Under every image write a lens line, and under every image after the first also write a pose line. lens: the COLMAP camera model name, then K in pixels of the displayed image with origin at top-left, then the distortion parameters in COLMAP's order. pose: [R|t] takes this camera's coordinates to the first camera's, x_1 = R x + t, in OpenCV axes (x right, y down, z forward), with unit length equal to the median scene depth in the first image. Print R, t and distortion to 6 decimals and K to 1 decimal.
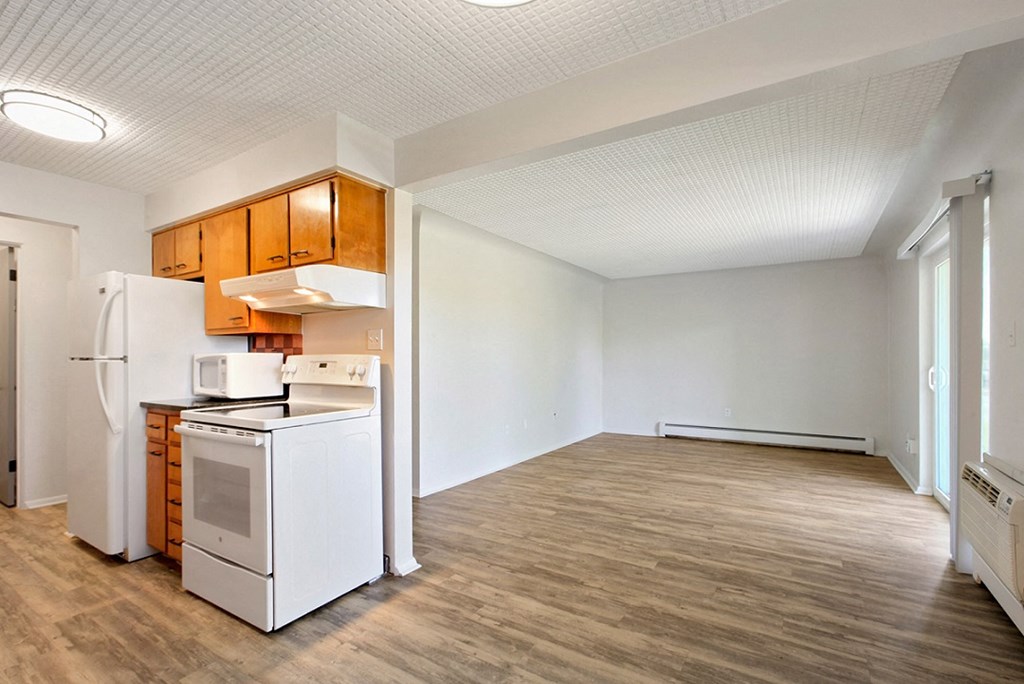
lens RADIAL K [[468.5, 0, 517.1], [0, 468.5, 352.0], [0, 0, 1]] dist [-0.000043, 0.000999]
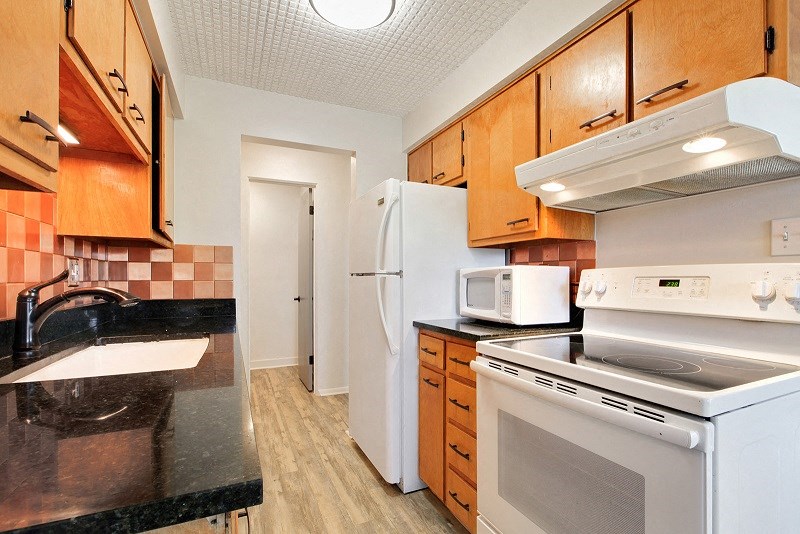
lens RADIAL K [[366.0, 0, 404.0], [0, 366.0, 274.8], [0, 0, 1]] dist [-0.000043, 0.000999]
pose [[0.846169, -0.001843, -0.532912, -0.458809], [0.001163, 0.999998, -0.001612, 0.018249], [0.532914, 0.000744, 0.846169, 0.403662]]
